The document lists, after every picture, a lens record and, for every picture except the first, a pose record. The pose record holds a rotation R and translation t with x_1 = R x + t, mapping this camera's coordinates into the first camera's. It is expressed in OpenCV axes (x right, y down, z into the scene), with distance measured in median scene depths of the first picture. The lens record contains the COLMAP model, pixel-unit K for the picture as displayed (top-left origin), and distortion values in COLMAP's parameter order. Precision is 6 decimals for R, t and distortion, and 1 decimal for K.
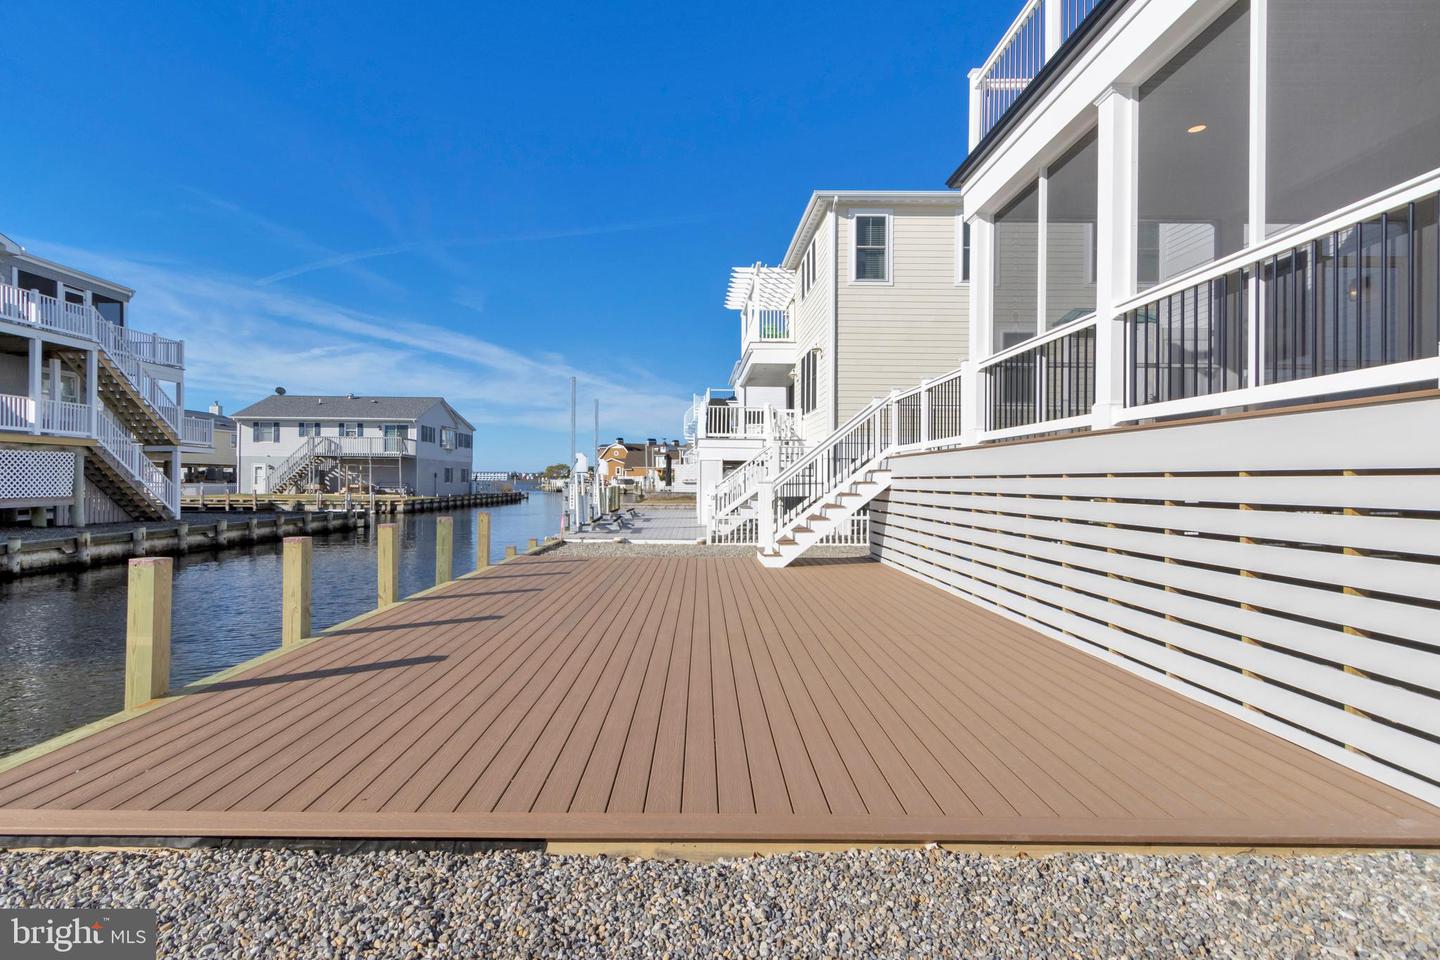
lens RADIAL K [[697.0, 0, 697.6], [0, 697.0, 480.2], [0, 0, 1]] dist [0.004548, 0.000180]
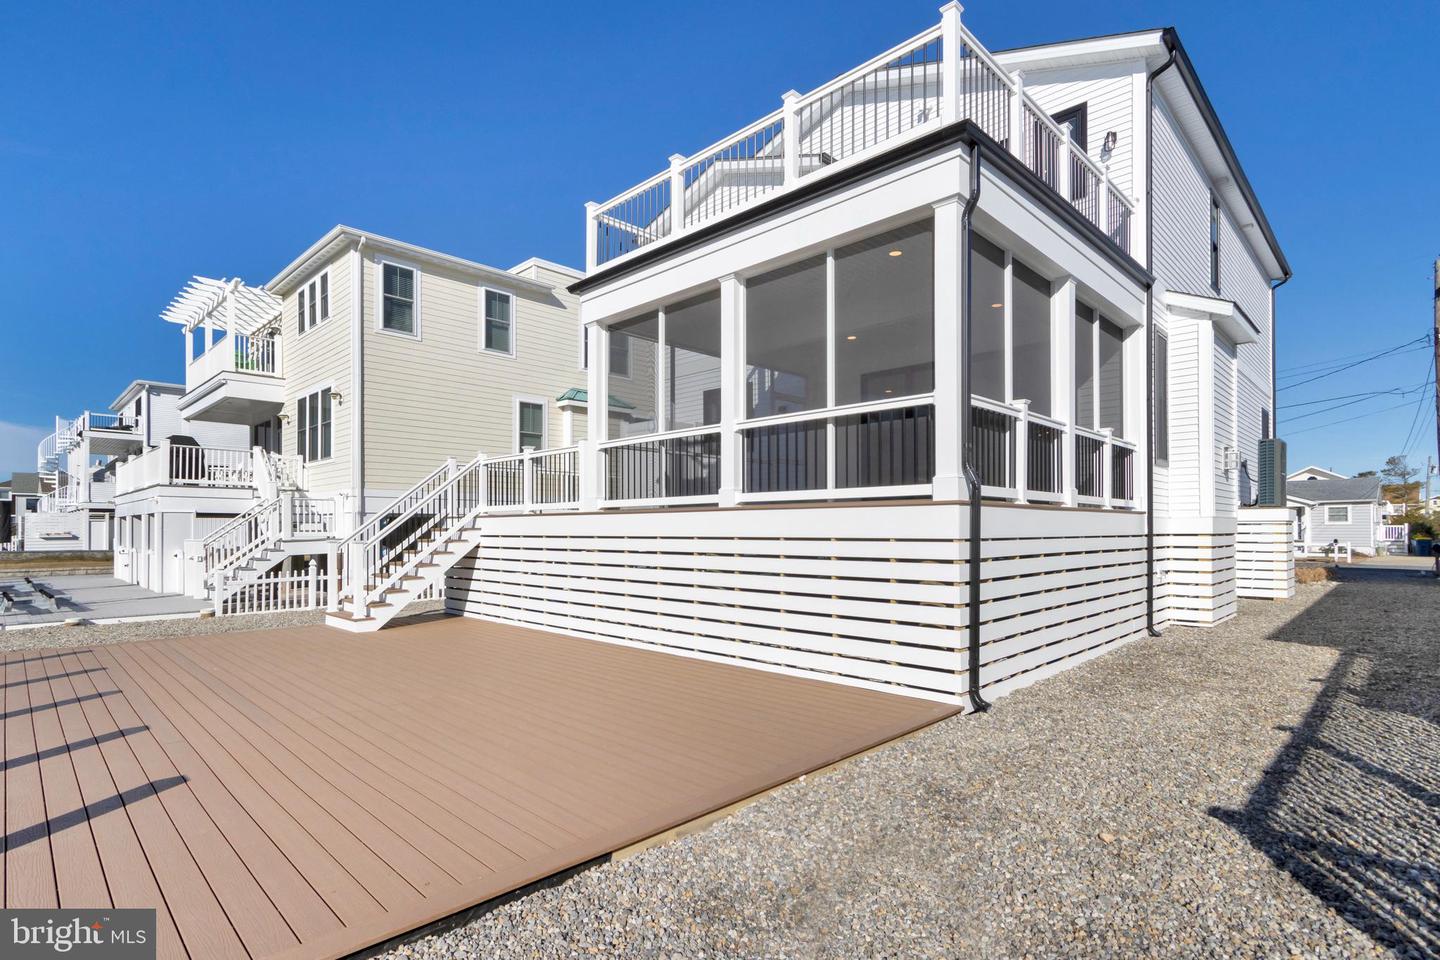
lens RADIAL K [[708.0, 0, 687.9], [0, 708.0, 525.6], [0, 0, 1]] dist [0.016186, 0.000057]
pose [[0.720949, -0.004754, 0.692972, -0.117671], [0.007496, 0.999971, -0.000937, -0.007552], [-0.692948, 0.005870, 0.720964, -0.001553]]
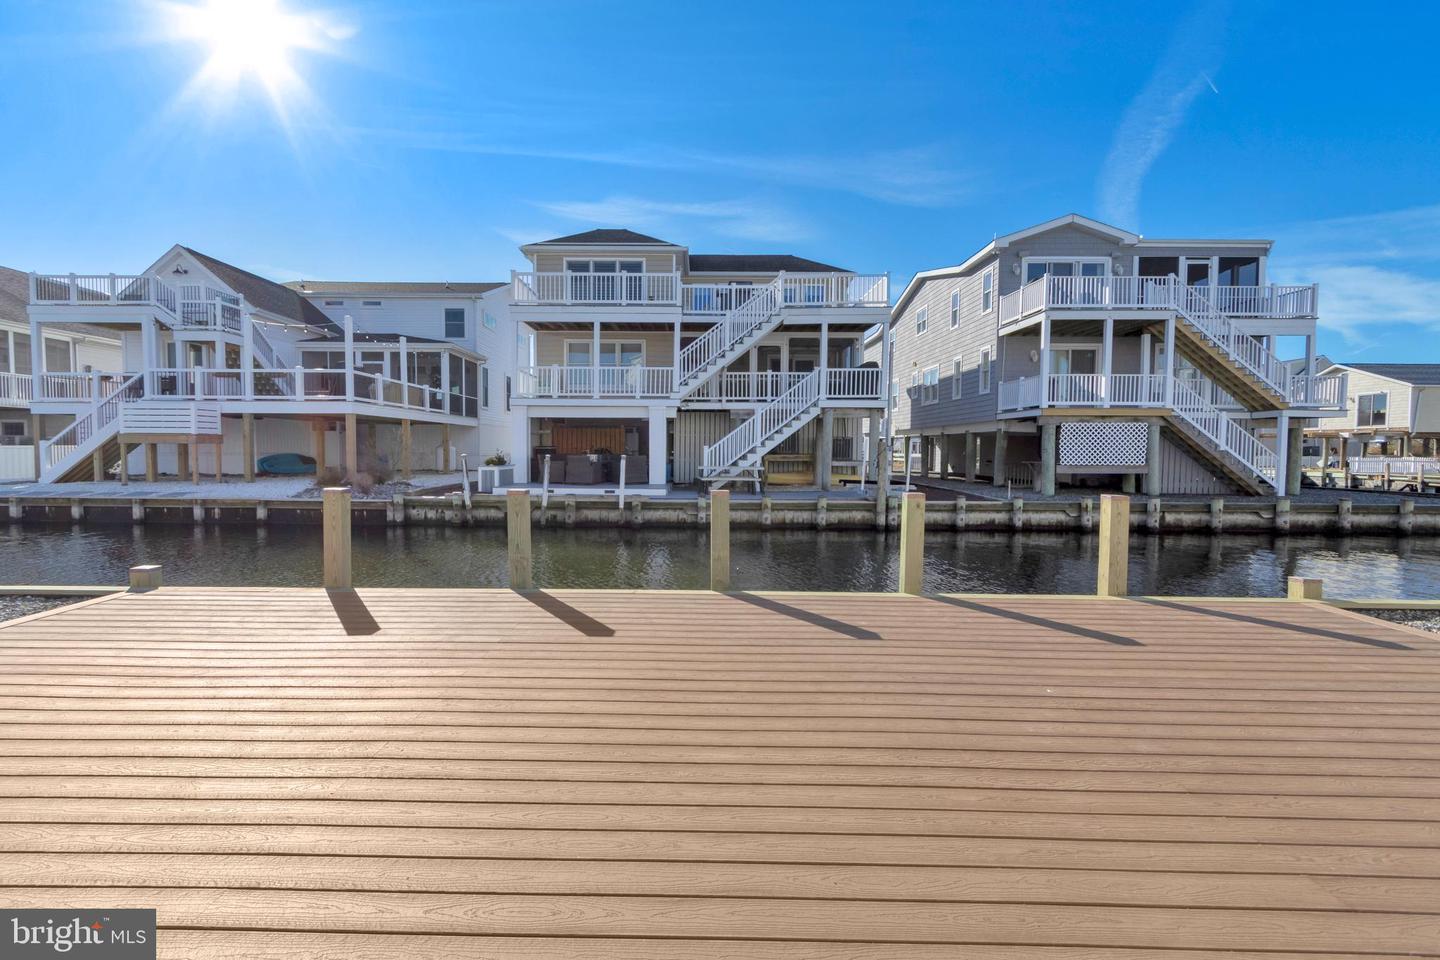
lens RADIAL K [[671.8, 0, 698.0], [0, 671.8, 480.1], [0, 0, 1]] dist [0.002768, -0.000378]
pose [[-0.019638, 0.041412, -0.998949, 0.104382], [-0.005788, 0.999120, 0.041533, 0.006780], [0.999790, 0.006597, -0.019381, 0.327594]]
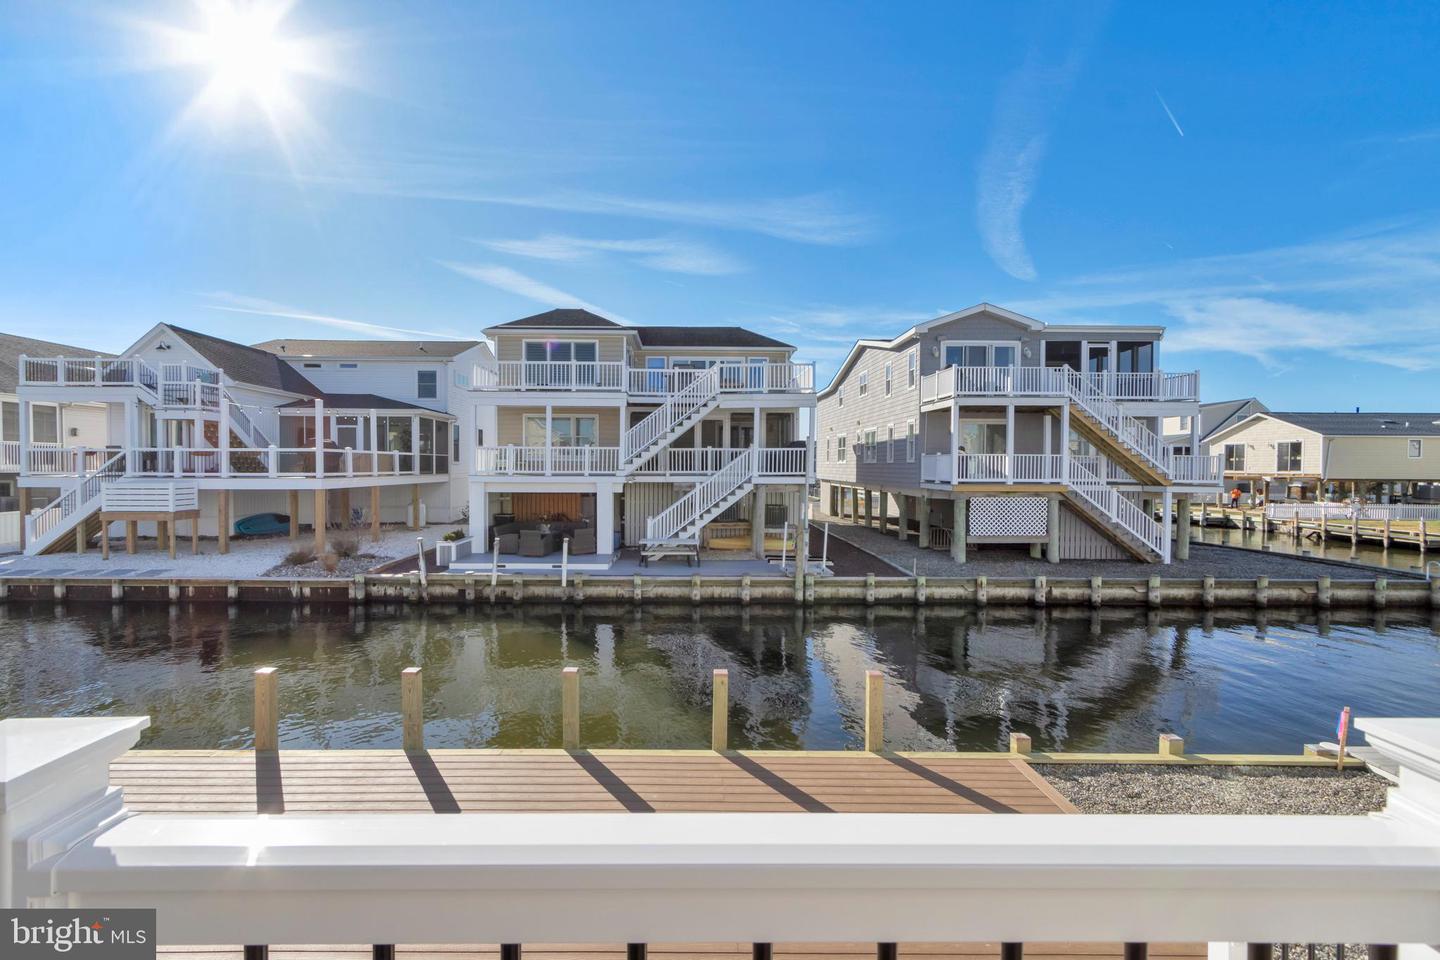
lens RADIAL K [[660.1, 0, 698.8], [0, 660.1, 480.3], [0, 0, 1]] dist [0.002794, -0.000573]
pose [[0.002922, 0.016298, -0.999863, 0.169317], [-0.006009, 0.999849, 0.016280, -0.074813], [0.999978, 0.005960, 0.003020, 0.390480]]
